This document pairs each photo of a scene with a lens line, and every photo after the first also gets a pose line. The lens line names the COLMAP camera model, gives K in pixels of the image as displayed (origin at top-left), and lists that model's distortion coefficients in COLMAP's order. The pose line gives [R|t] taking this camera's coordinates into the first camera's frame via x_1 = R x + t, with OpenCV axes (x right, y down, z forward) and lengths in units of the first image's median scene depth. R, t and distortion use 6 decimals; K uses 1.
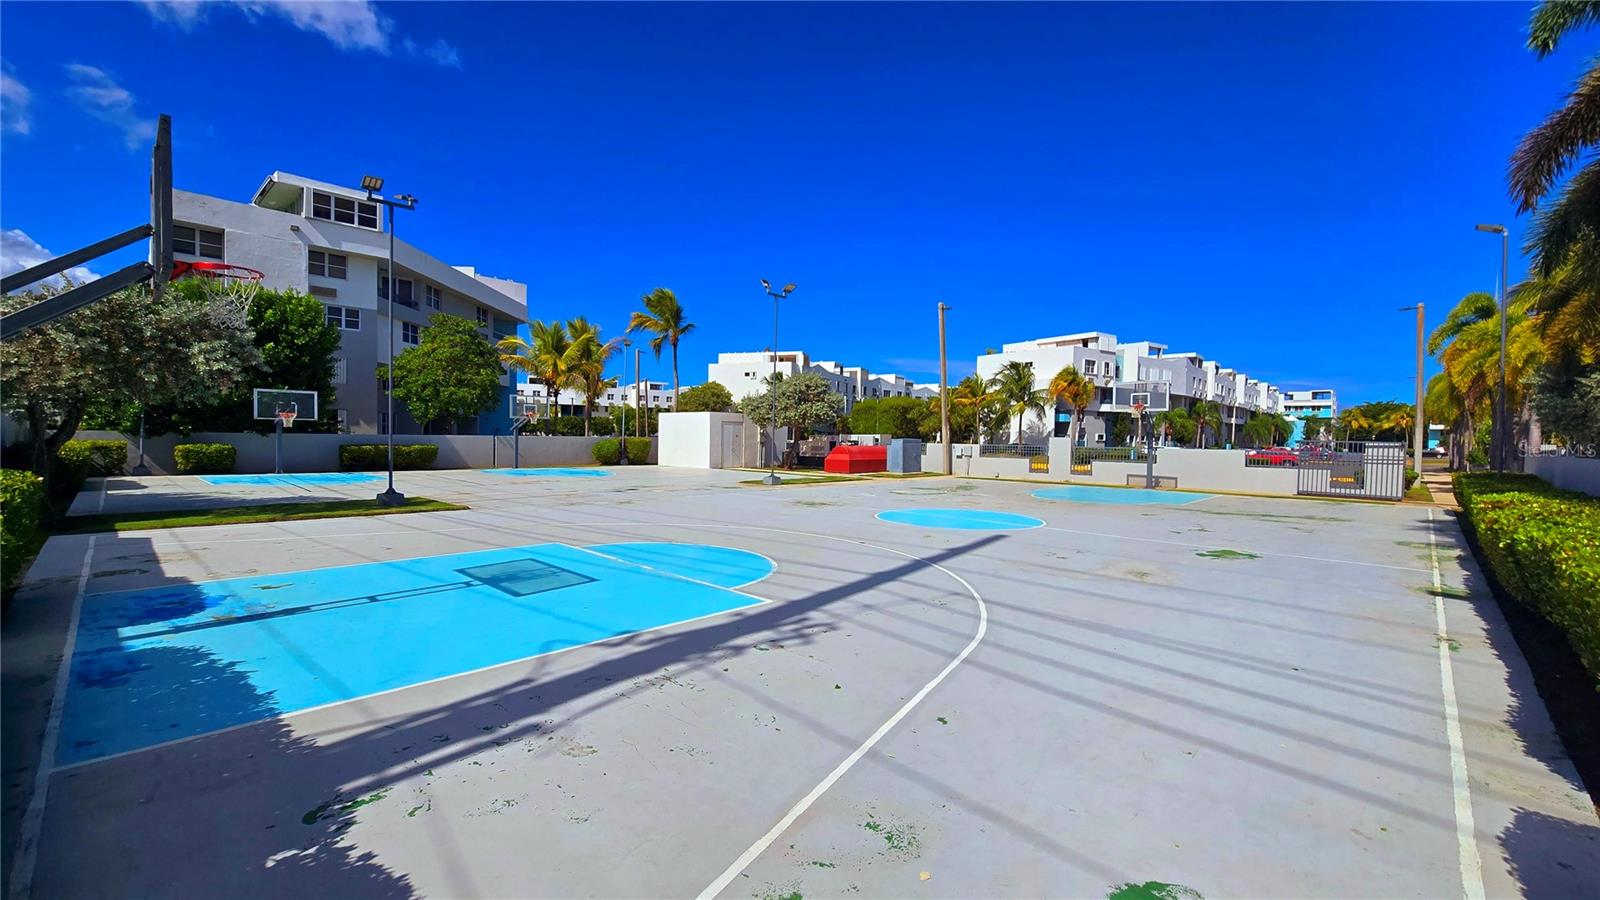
lens RADIAL K [[640.6, 0, 785.3], [0, 640.6, 446.6], [0, 0, 1]] dist [-0.000325, -0.000040]
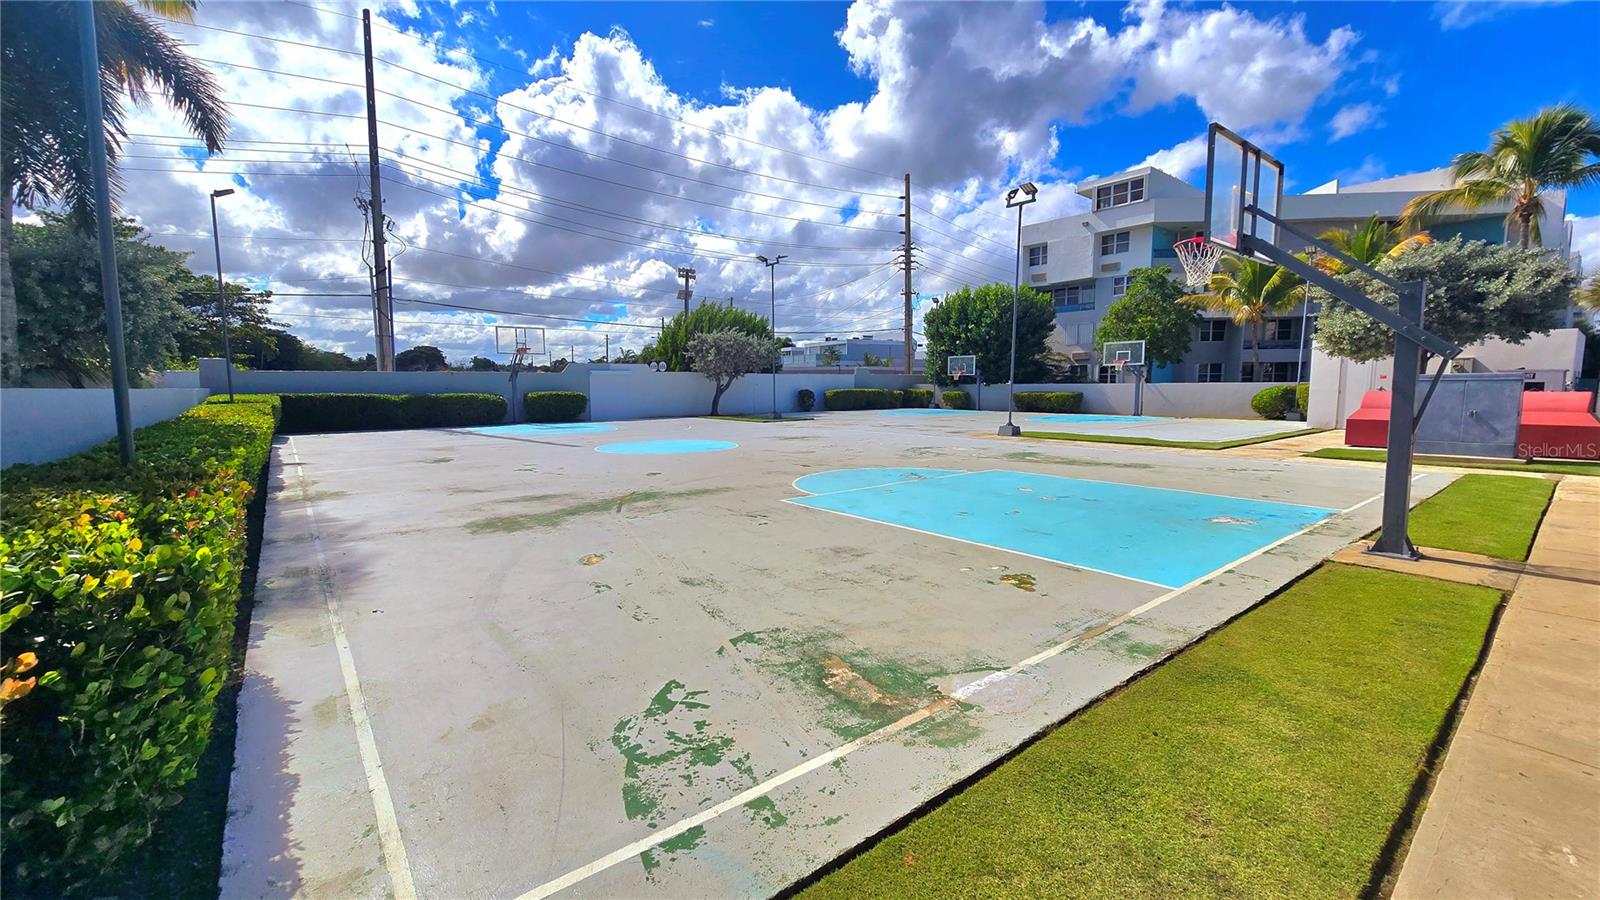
lens RADIAL K [[640.6, 0, 785.3], [0, 640.6, 446.6], [0, 0, 1]] dist [-0.000325, -0.000040]
pose [[-0.117520, 0.078592, -0.989956, 0.591511], [-0.022431, 0.996399, 0.081766, 0.012602], [0.992817, 0.031815, -0.115334, 0.542466]]
